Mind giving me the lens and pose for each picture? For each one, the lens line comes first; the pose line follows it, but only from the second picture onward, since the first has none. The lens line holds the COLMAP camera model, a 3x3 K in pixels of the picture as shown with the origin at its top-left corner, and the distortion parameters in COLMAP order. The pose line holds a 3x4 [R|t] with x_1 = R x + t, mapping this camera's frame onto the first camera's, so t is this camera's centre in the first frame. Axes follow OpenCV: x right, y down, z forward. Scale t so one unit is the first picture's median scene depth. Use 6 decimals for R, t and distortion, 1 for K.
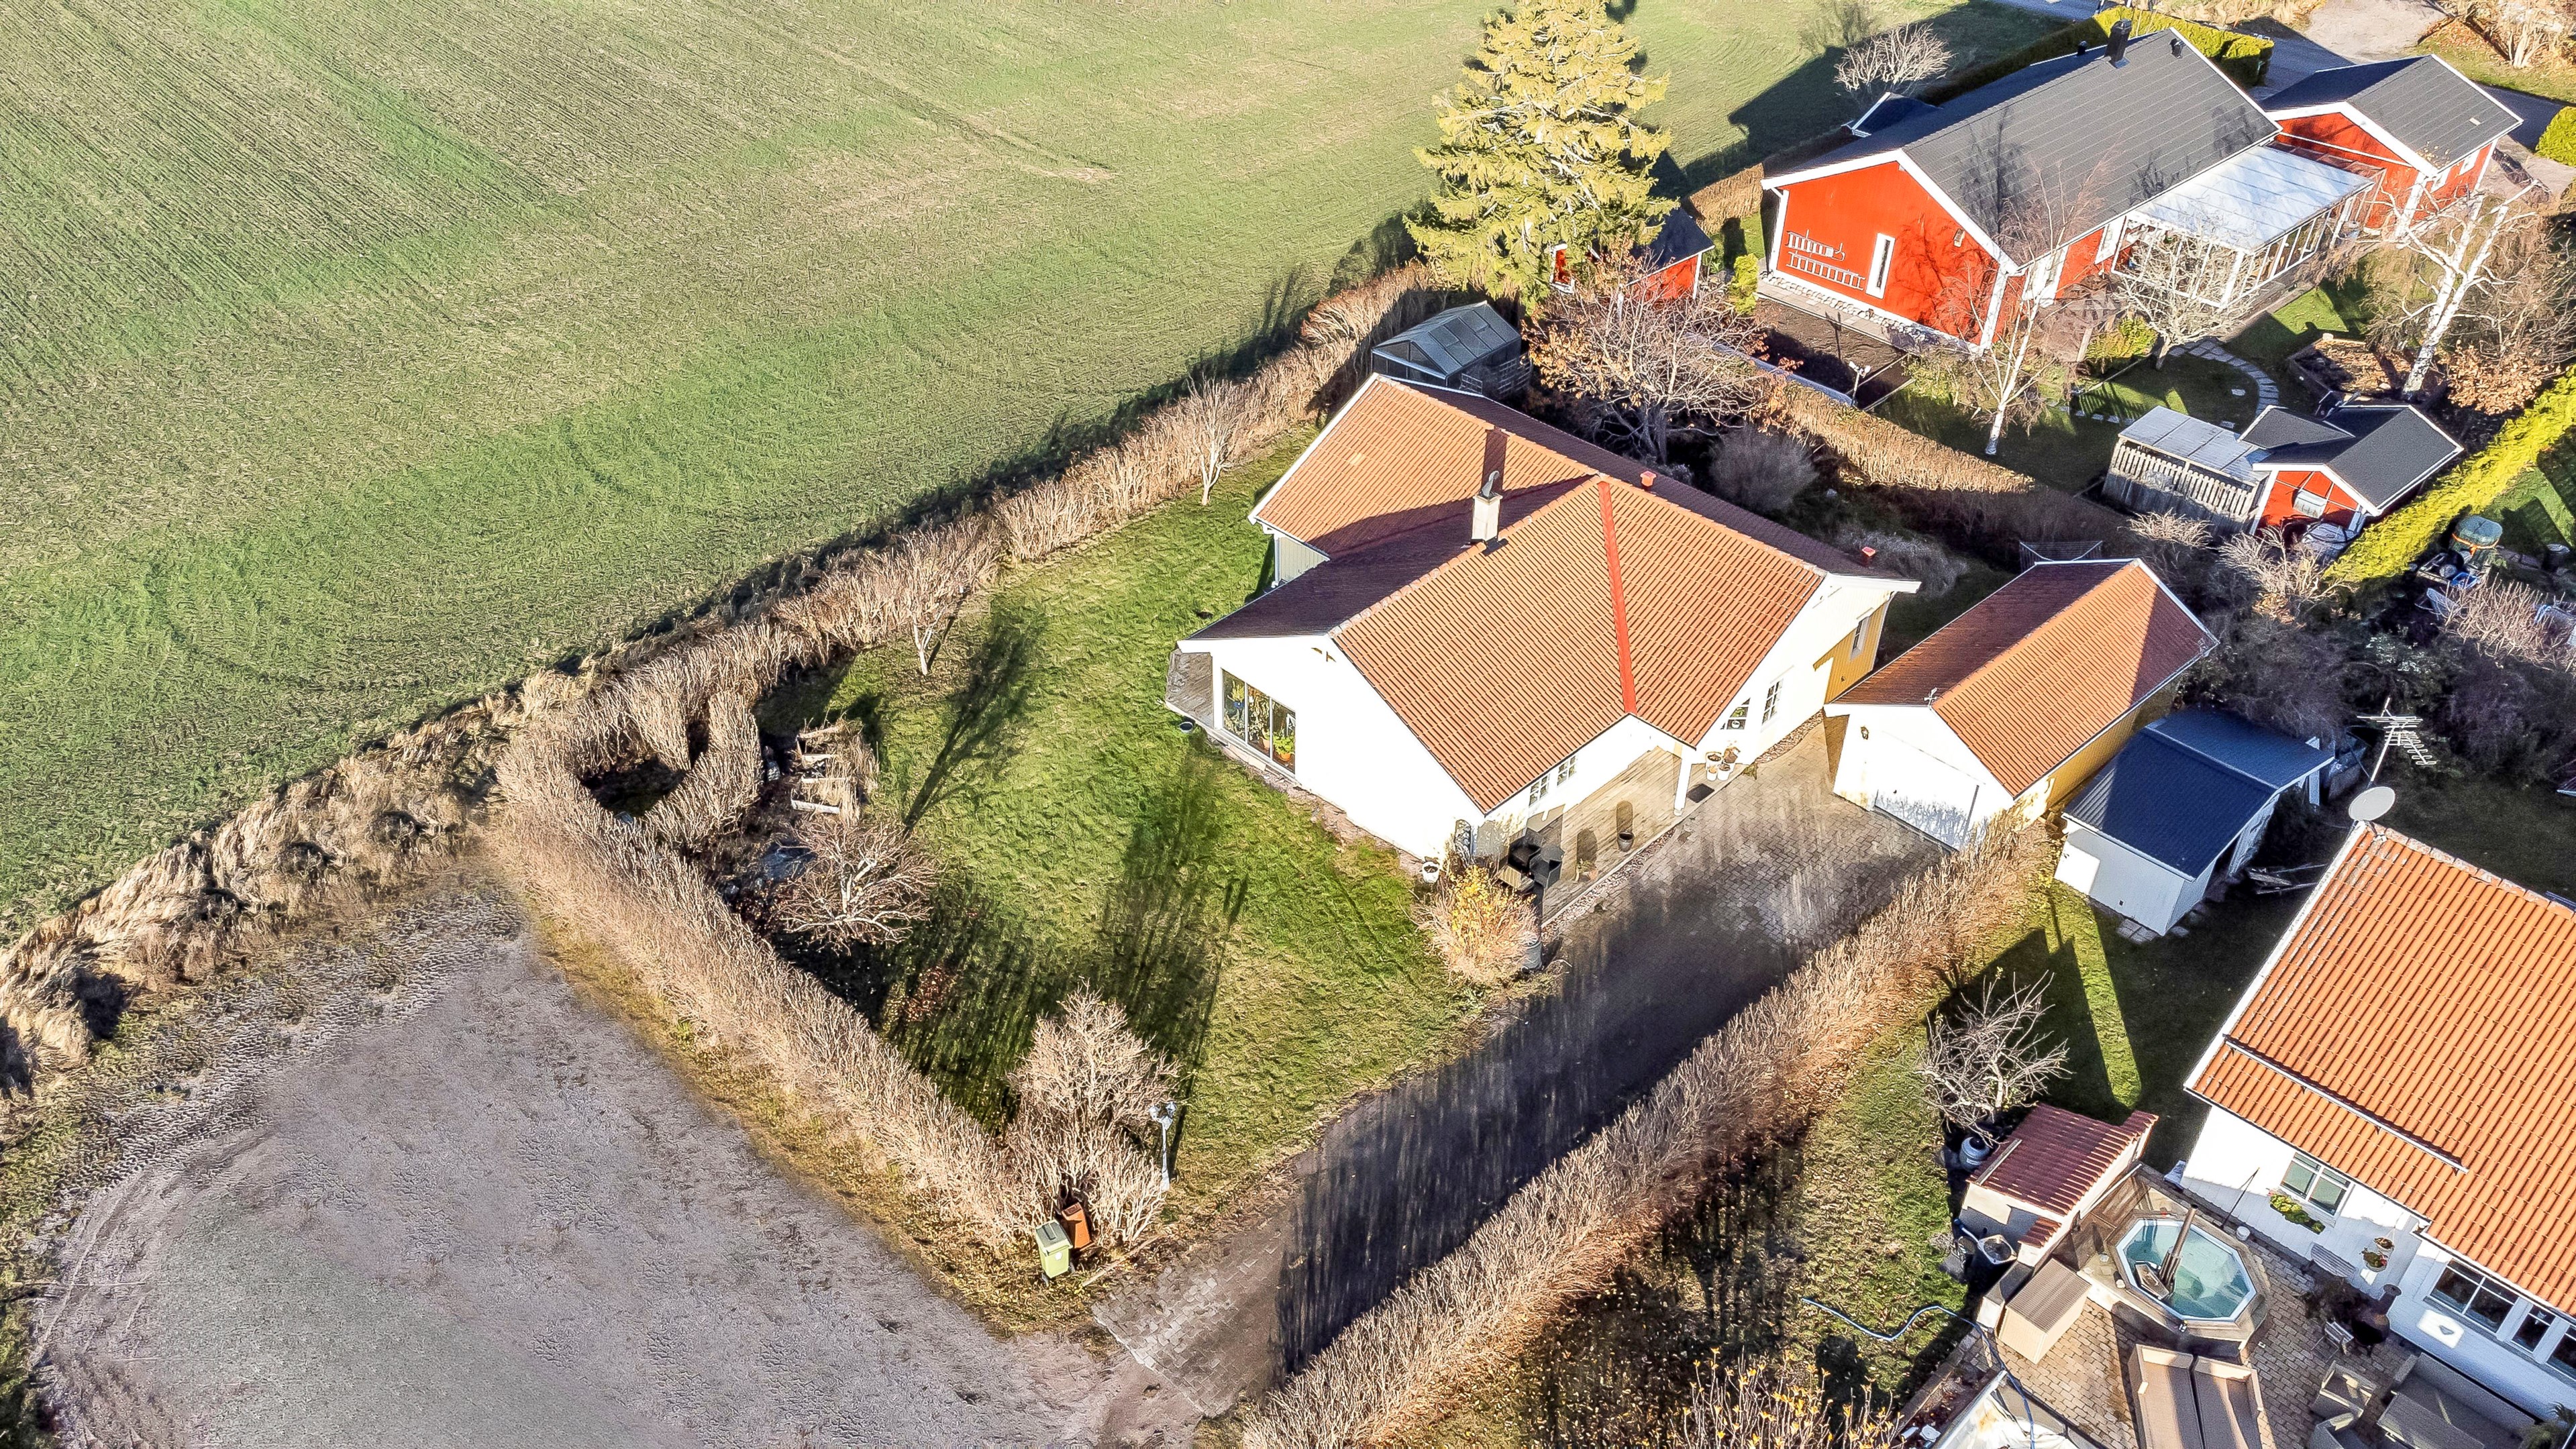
lens RADIAL K [[1902.5, 0, 1288.0], [0, 1902.5, 724.5], [0, 0, 1]] dist [0.060744, -0.003411]
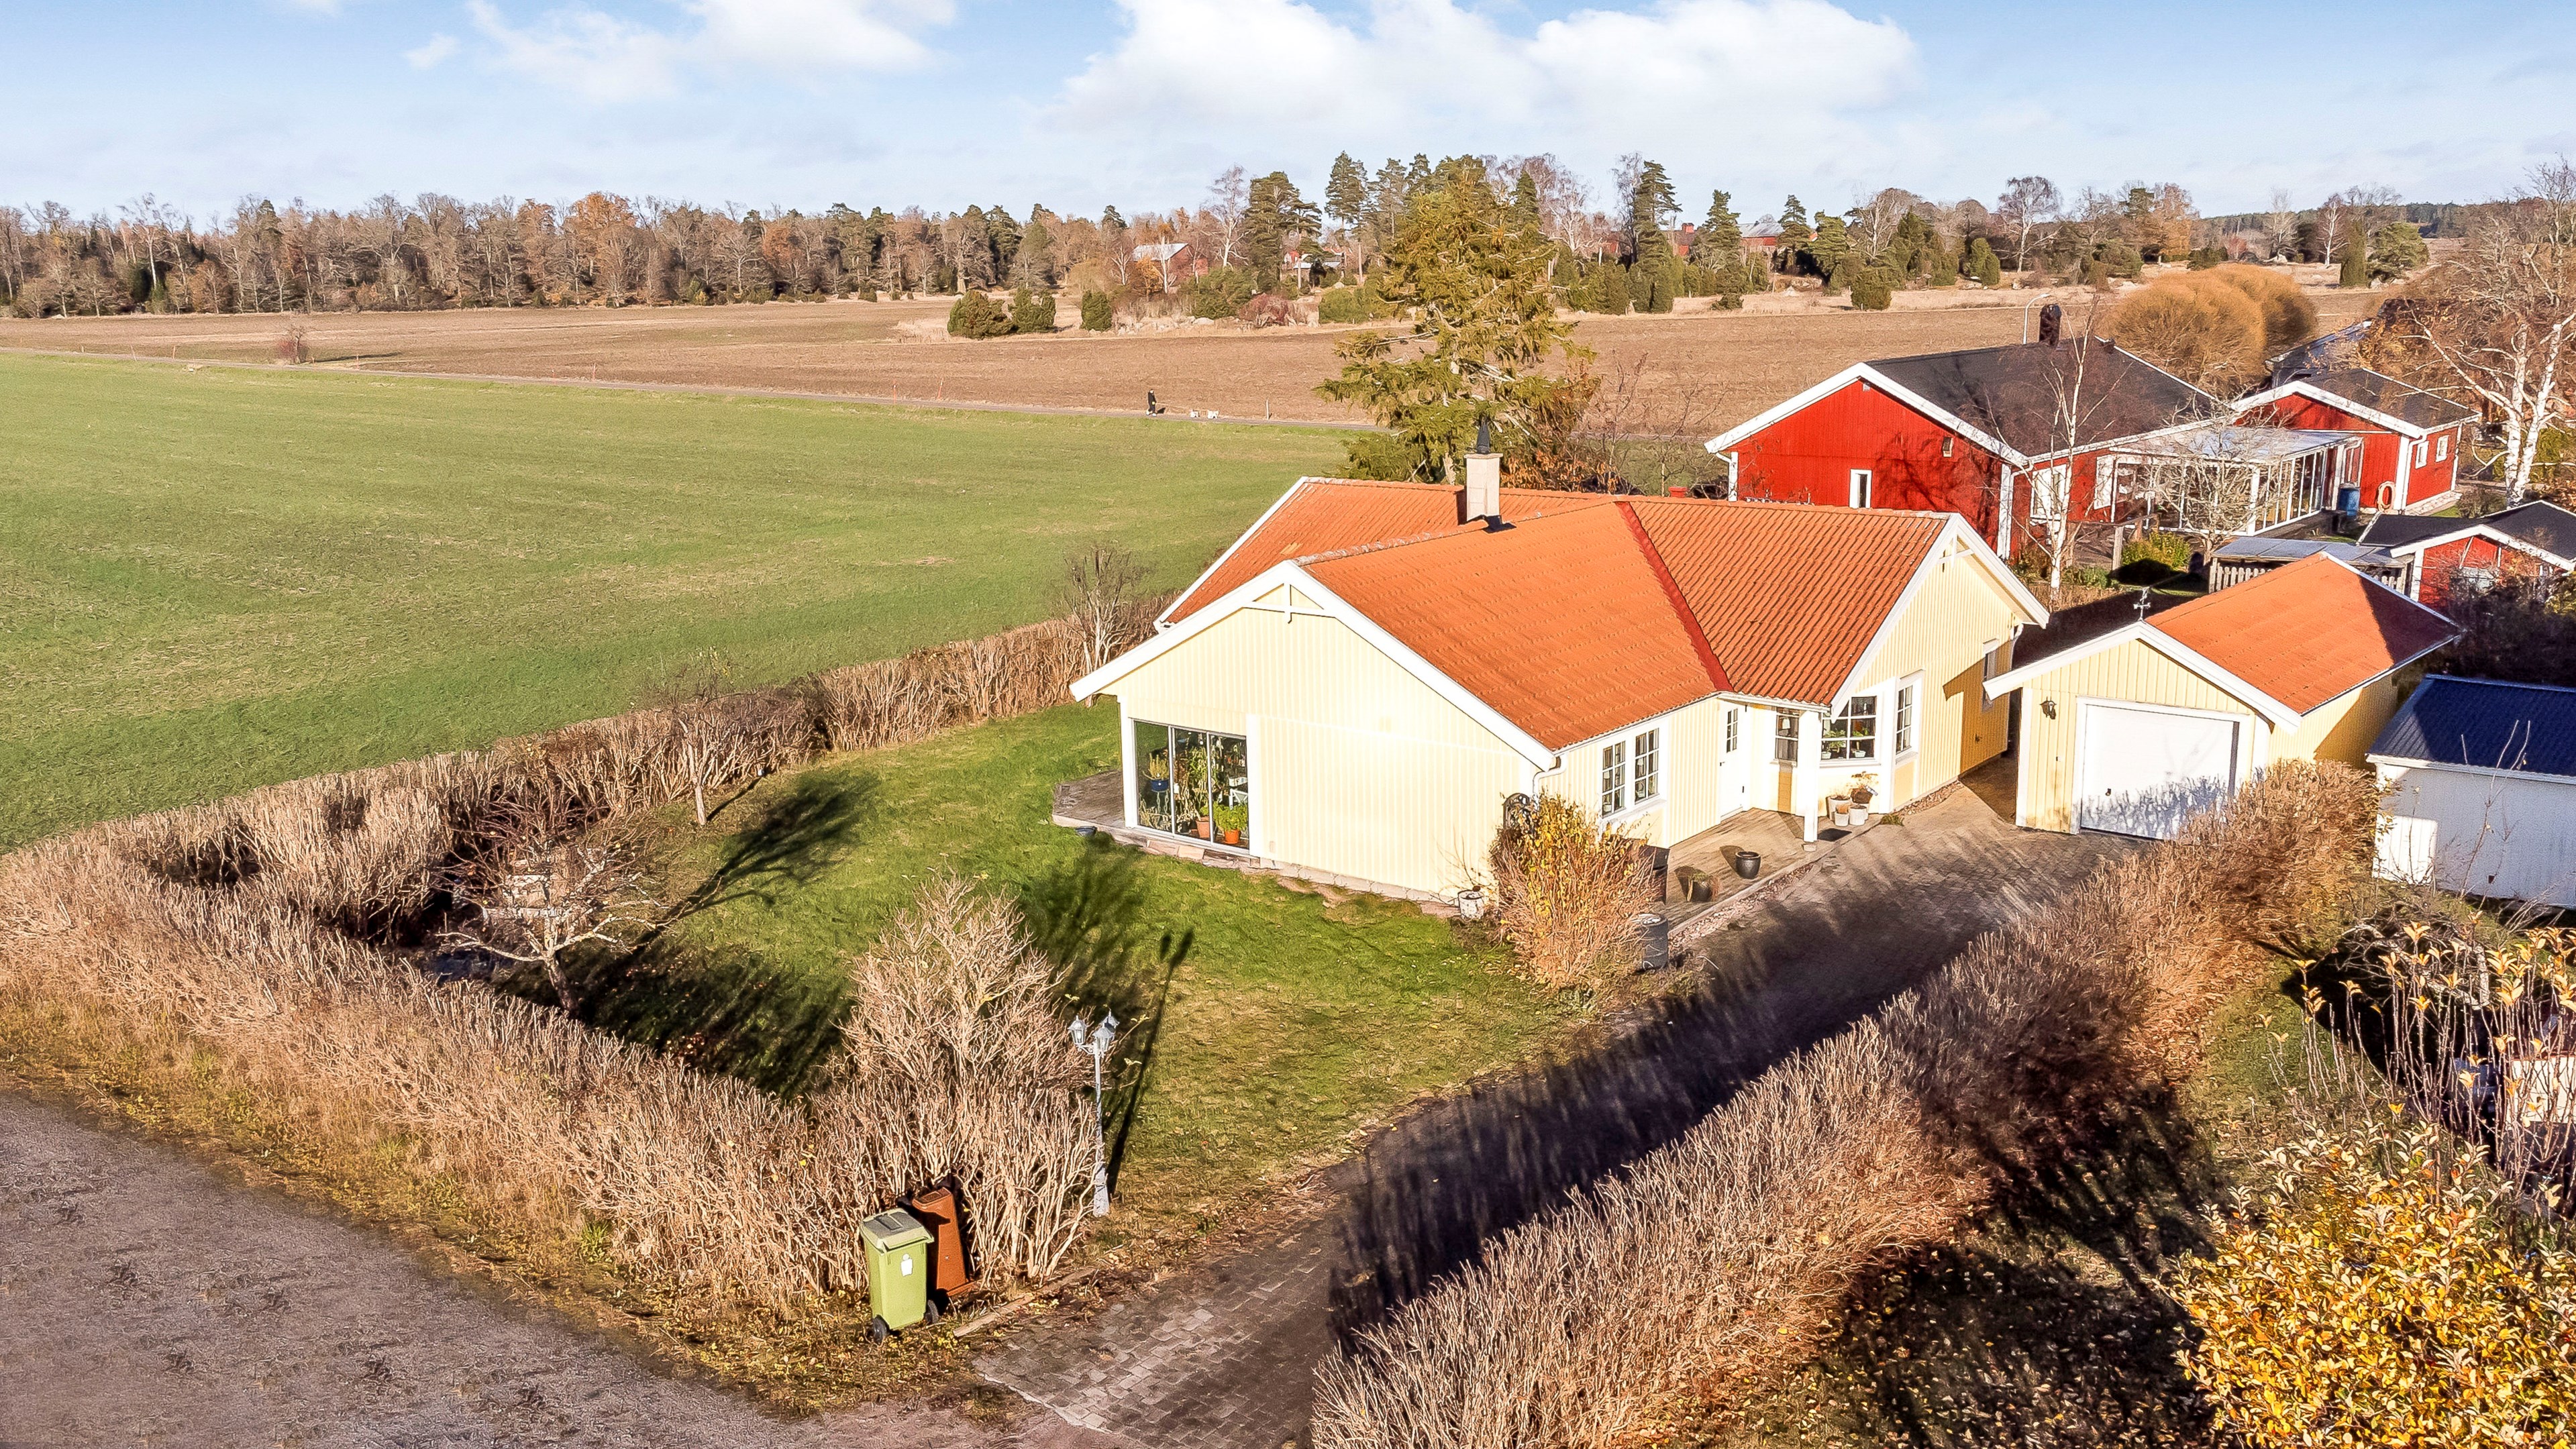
lens RADIAL K [[2021.3, 0, 1288.0], [0, 2021.3, 724.5], [0, 0, 1]] dist [0.051808, 0.005727]
pose [[0.994899, -0.051623, 0.086666, -0.051604], [0.082306, 0.912140, -0.401530, 0.337610], [-0.058323, 0.406615, 0.911736, 0.389022]]
